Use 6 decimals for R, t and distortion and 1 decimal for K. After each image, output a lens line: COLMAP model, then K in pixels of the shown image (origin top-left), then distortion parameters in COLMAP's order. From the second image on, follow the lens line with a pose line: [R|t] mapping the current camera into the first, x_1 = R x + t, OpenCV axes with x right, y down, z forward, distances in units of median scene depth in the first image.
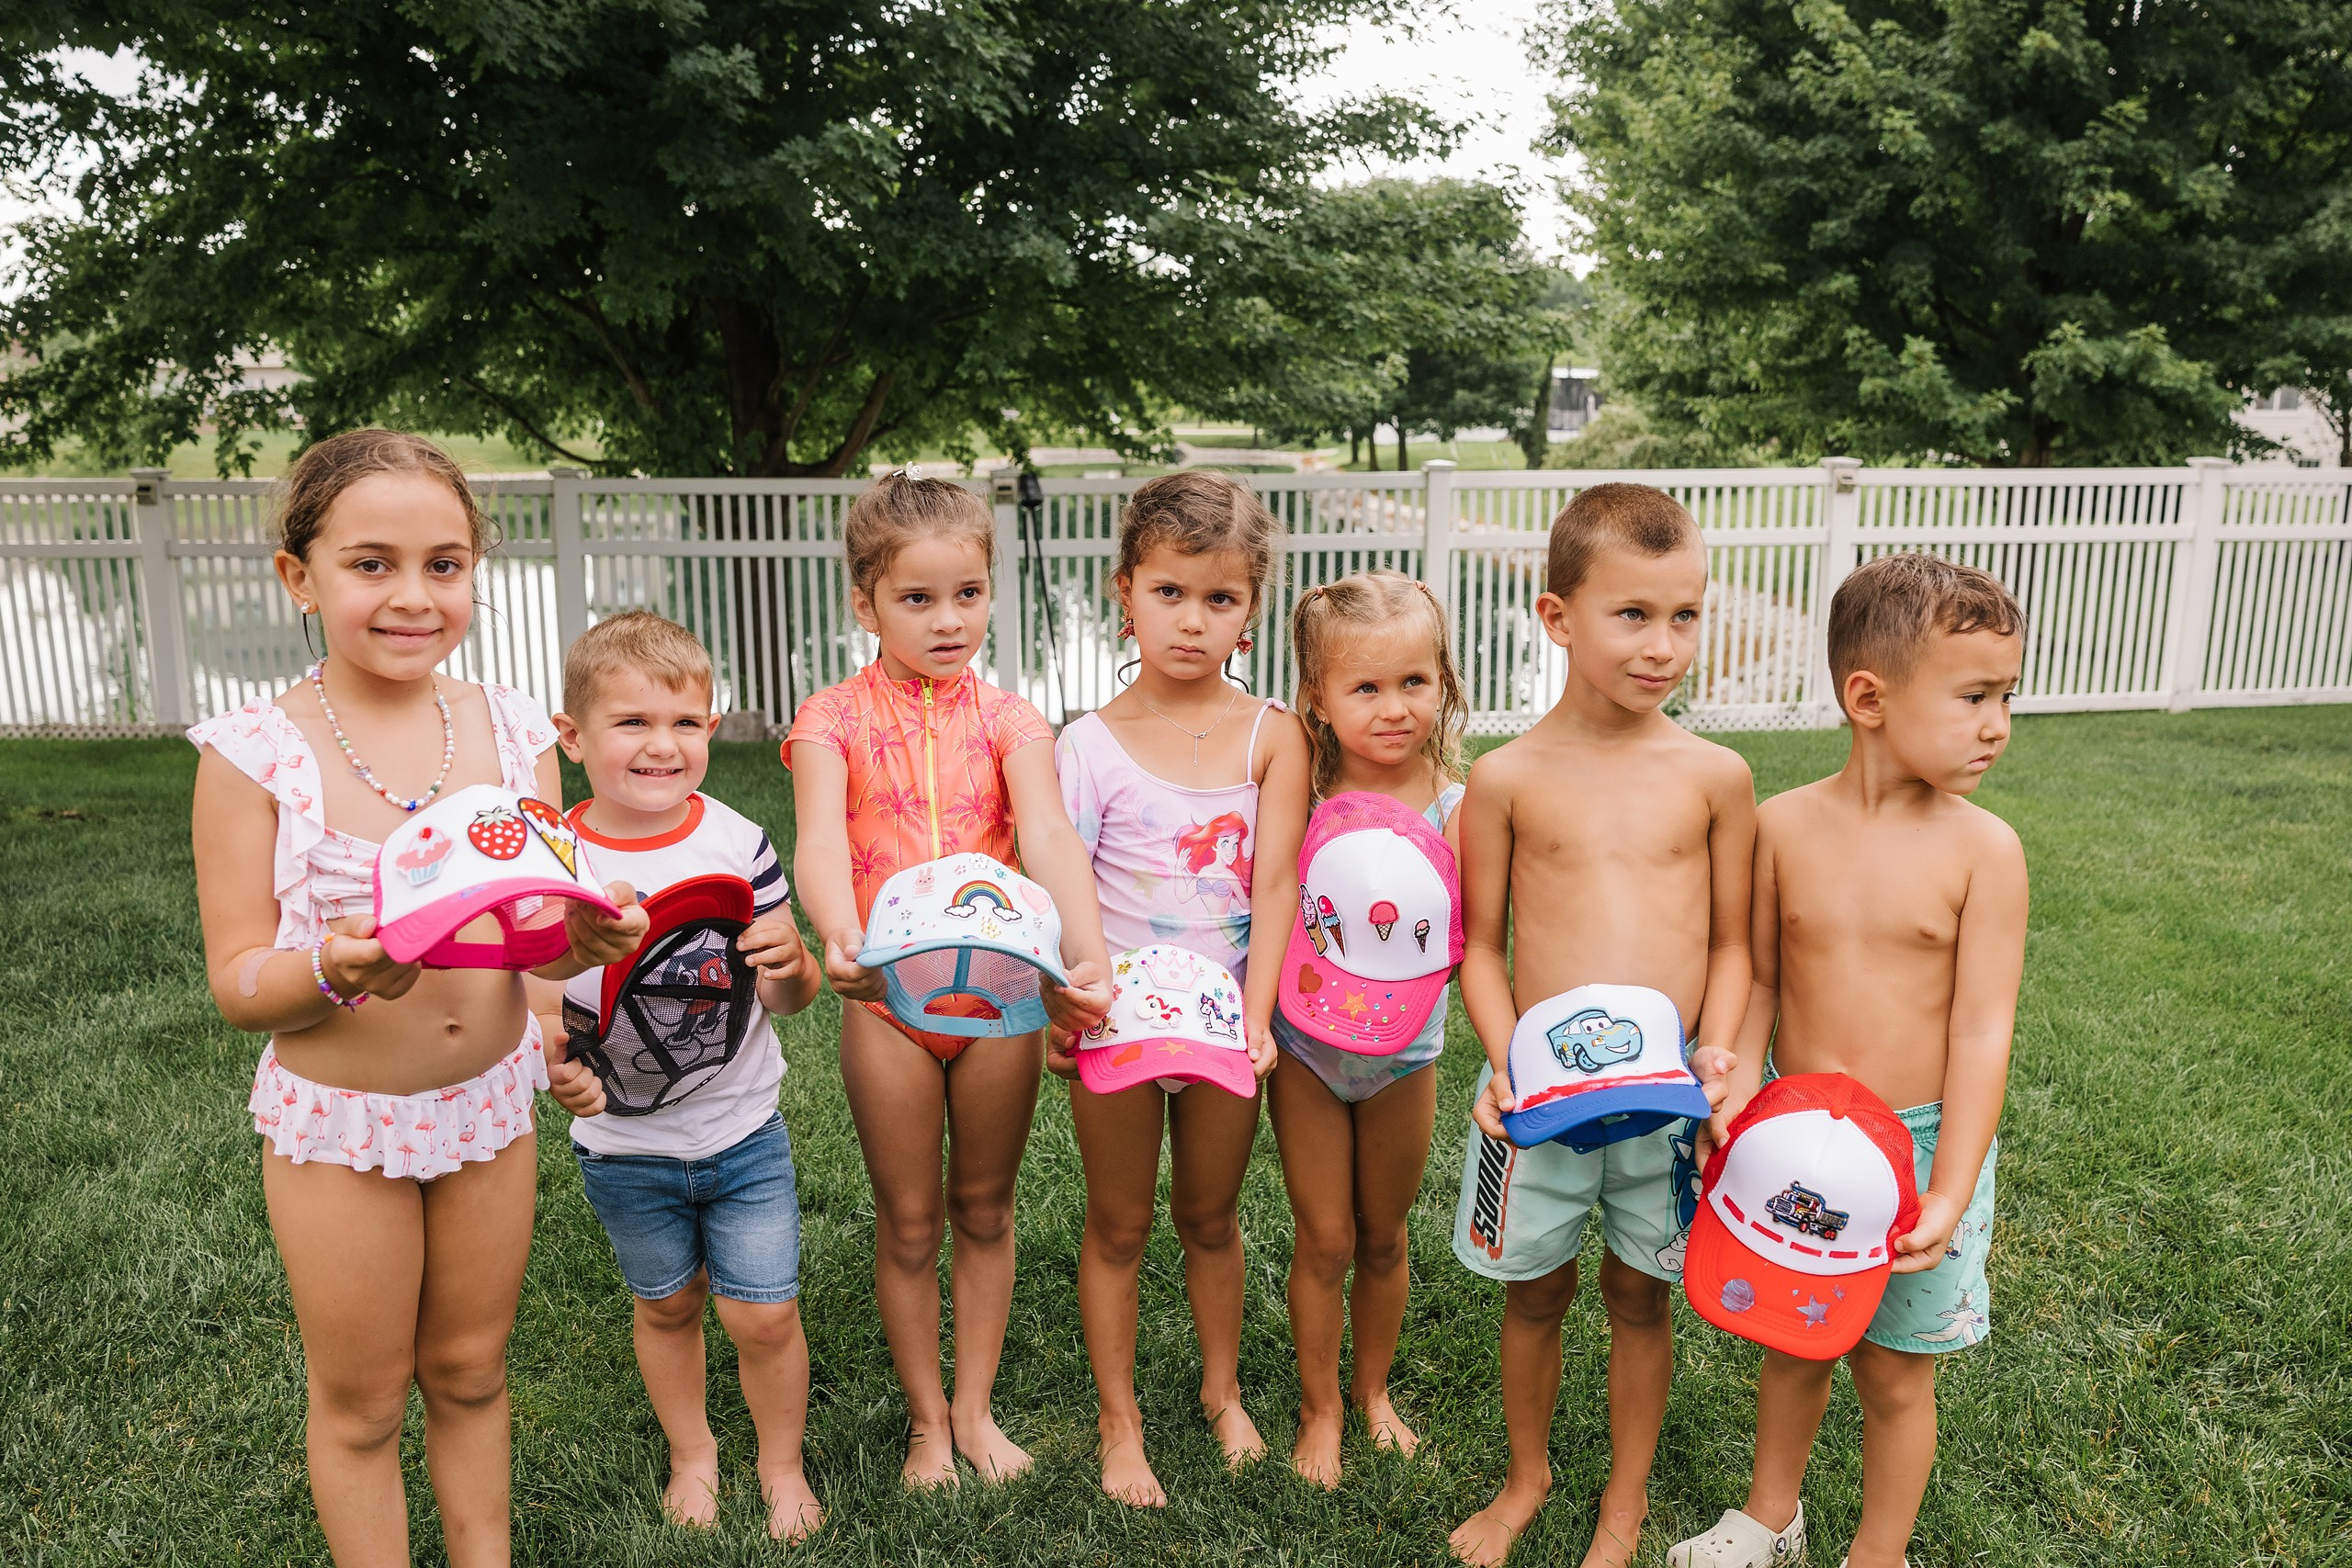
lens RADIAL K [[1748.0, 0, 1204.6], [0, 1748.0, 851.0], [0, 0, 1]] dist [-0.163019, 0.095697]
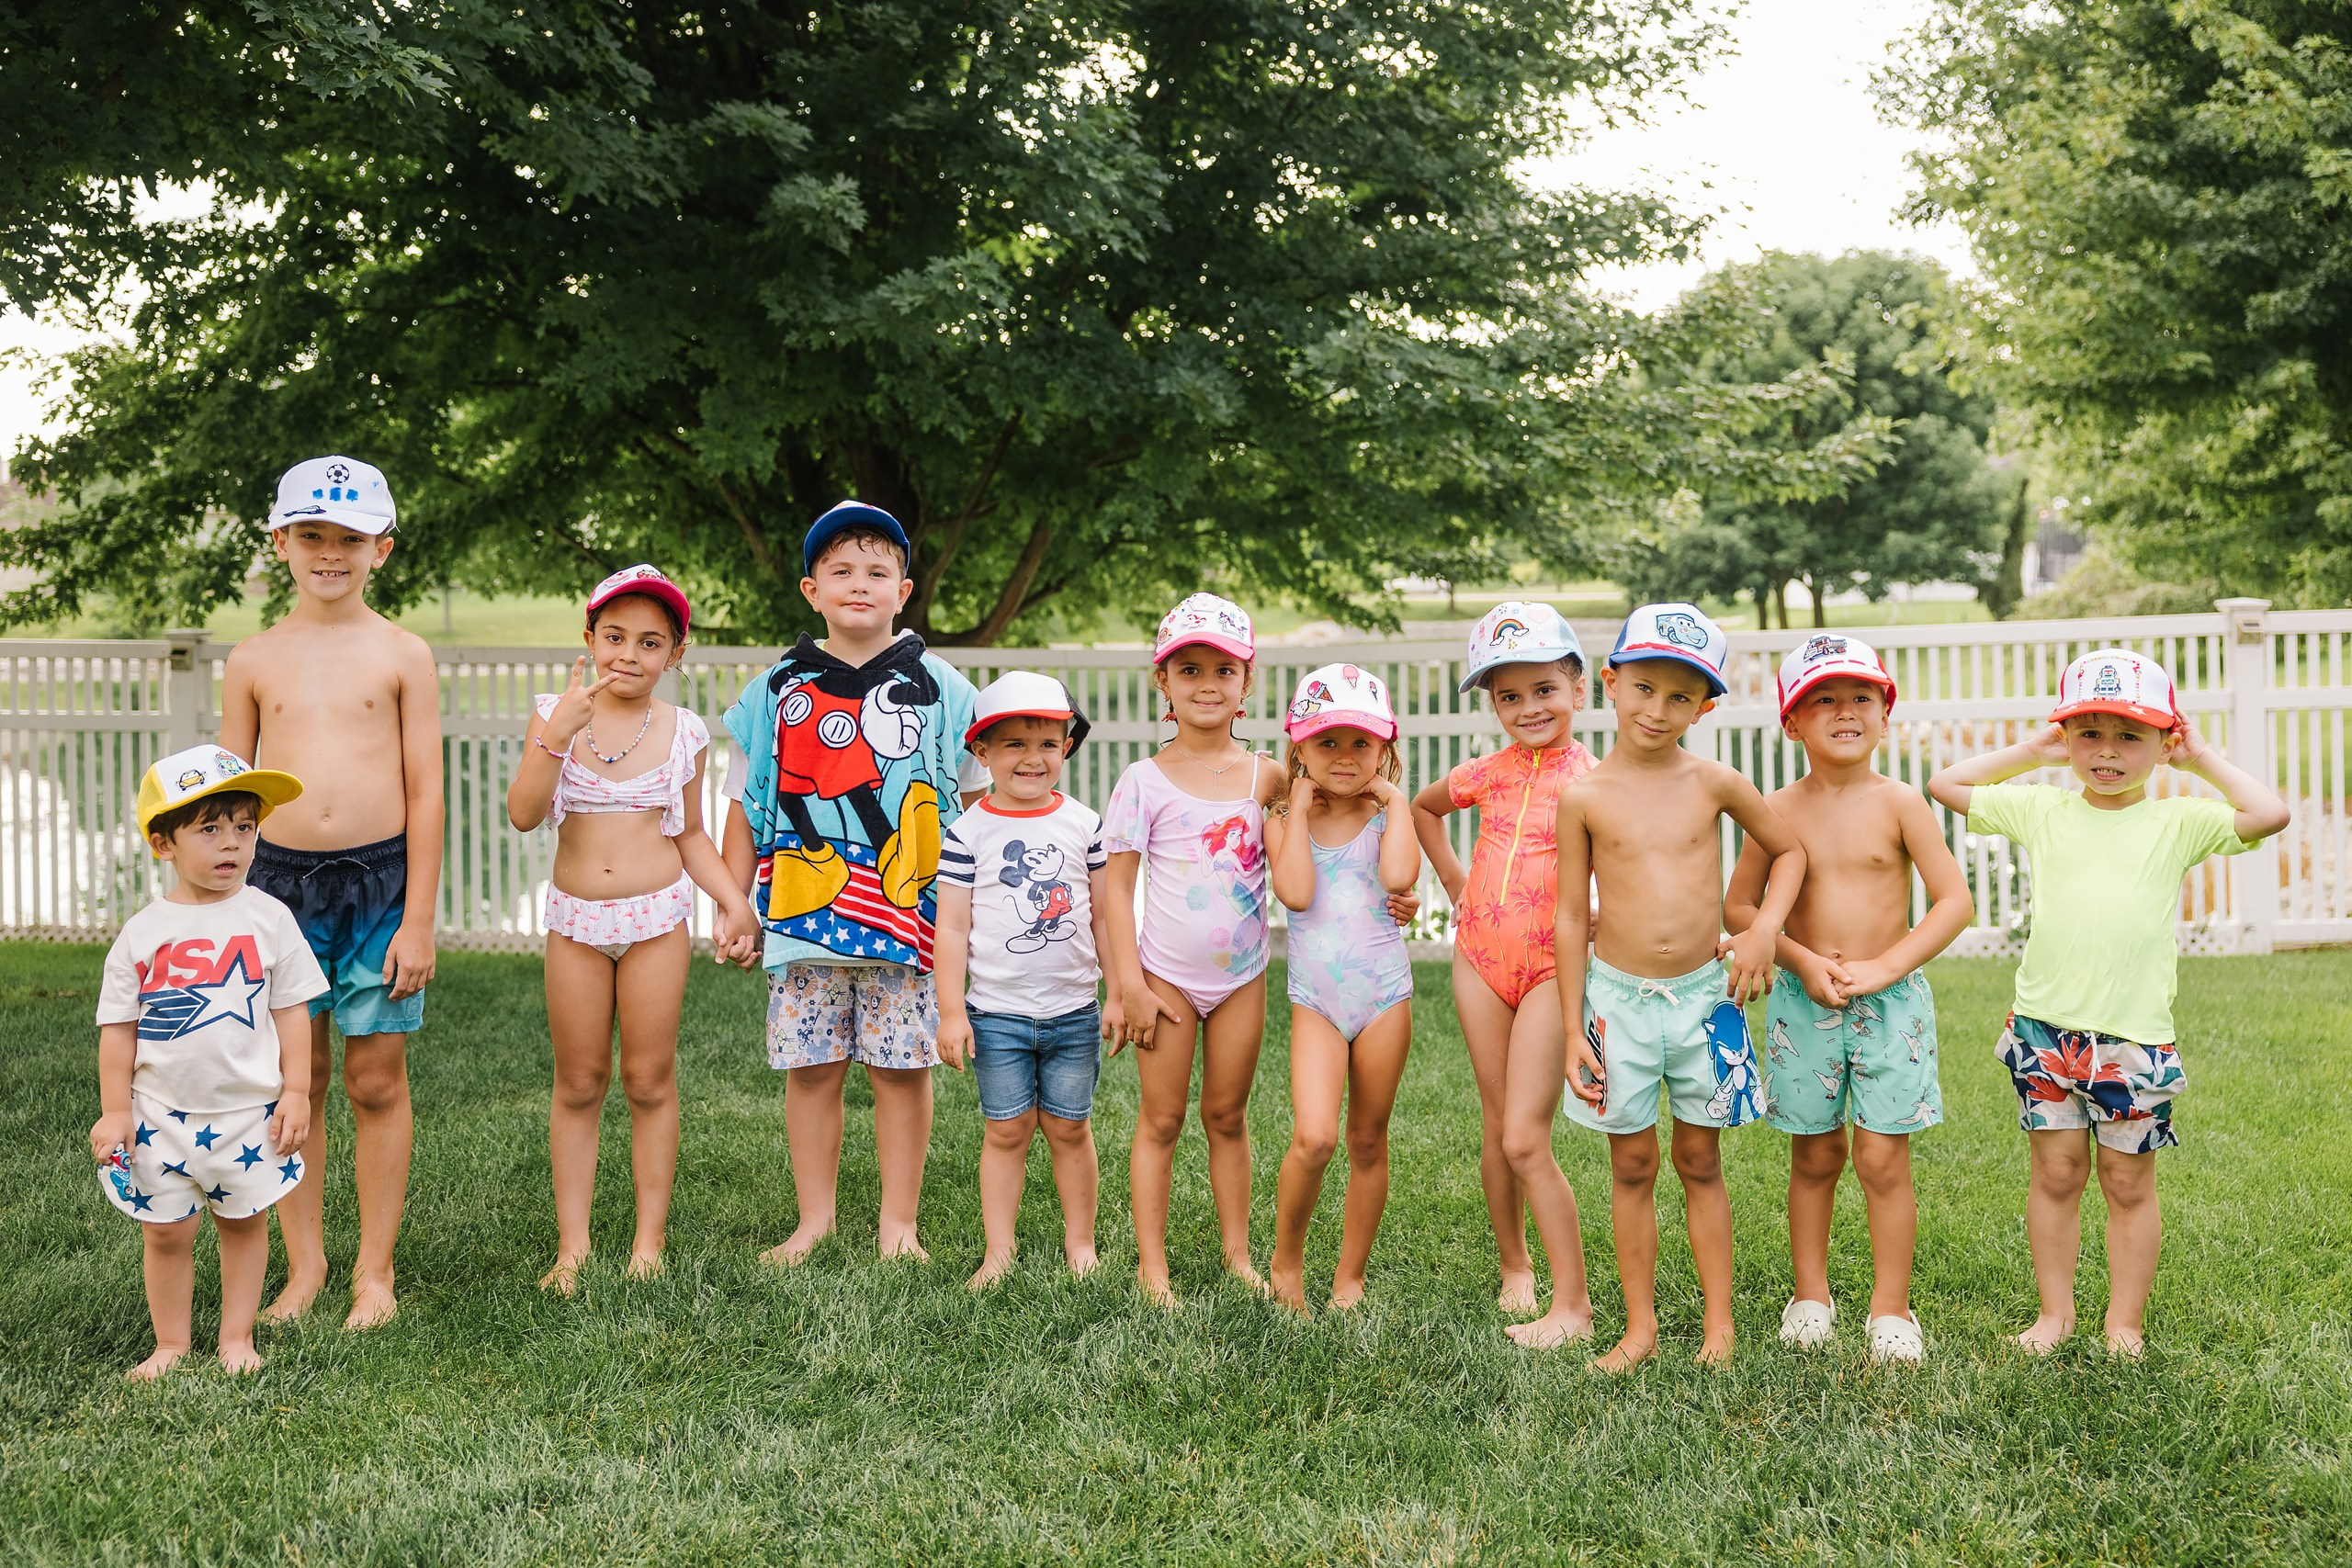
lens RADIAL K [[2431.8, 0, 1178.3], [0, 2431.8, 625.8], [0, 0, 1]] dist [0.021914, 0.051101]
pose [[0.985290, -0.013209, -0.170381, 0.084894], [-0.025502, 0.974480, -0.223020, 0.036549], [0.168979, 0.224084, 0.959809, -0.130986]]
